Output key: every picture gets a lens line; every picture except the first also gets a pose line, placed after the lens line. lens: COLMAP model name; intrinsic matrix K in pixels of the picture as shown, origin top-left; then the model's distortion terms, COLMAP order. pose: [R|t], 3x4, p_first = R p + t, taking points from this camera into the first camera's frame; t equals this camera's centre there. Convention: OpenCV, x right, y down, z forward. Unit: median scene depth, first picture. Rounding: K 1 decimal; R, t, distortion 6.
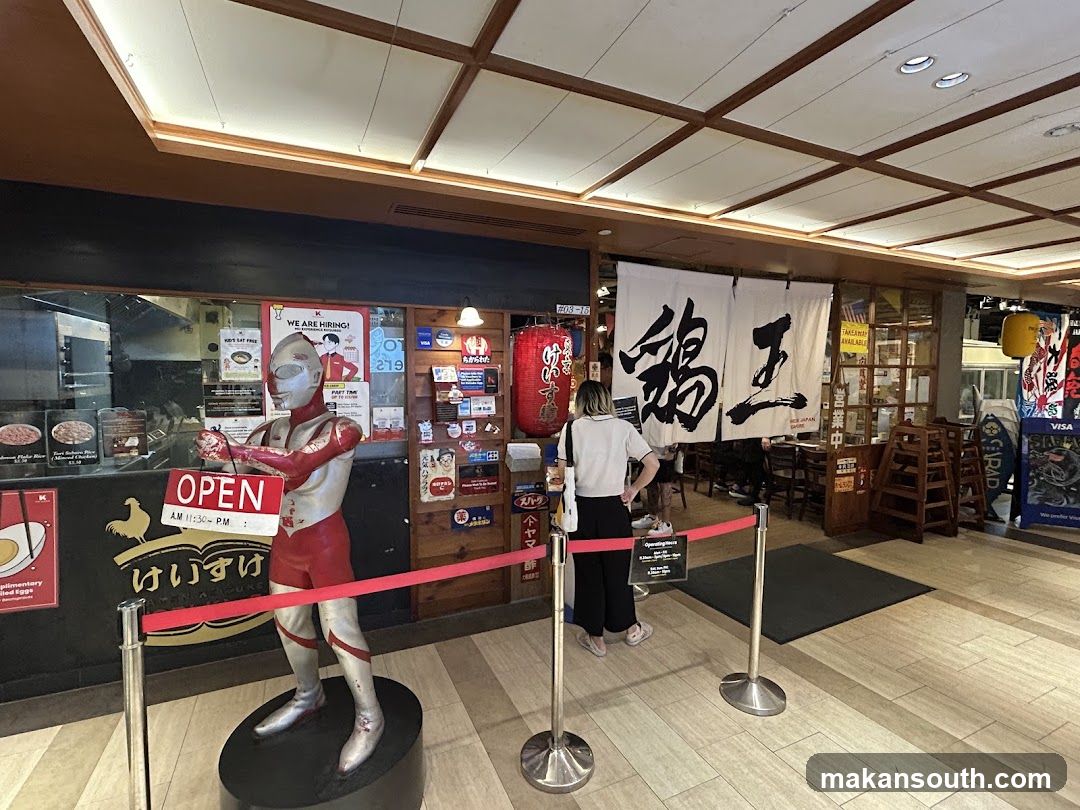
lens RADIAL K [[511.3, 0, 538.7], [0, 511.3, 403.3], [0, 0, 1]] dist [-0.004792, -0.000055]
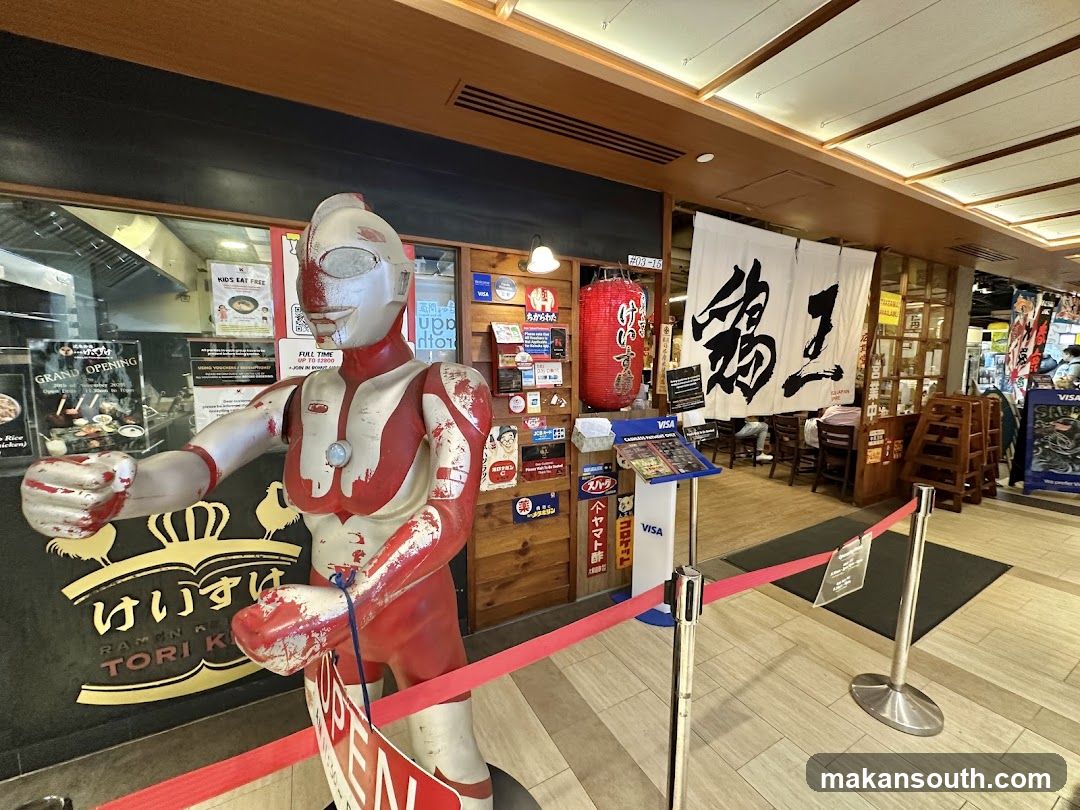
lens RADIAL K [[429.1, 0, 536.9], [0, 429.1, 404.1], [0, 0, 1]] dist [-0.010621, 0.003537]
pose [[0.997958, -0.008563, 0.063297, -0.168216], [0.005783, 0.999015, 0.043986, 0.022504], [-0.063611, -0.043530, 0.997025, 0.296065]]
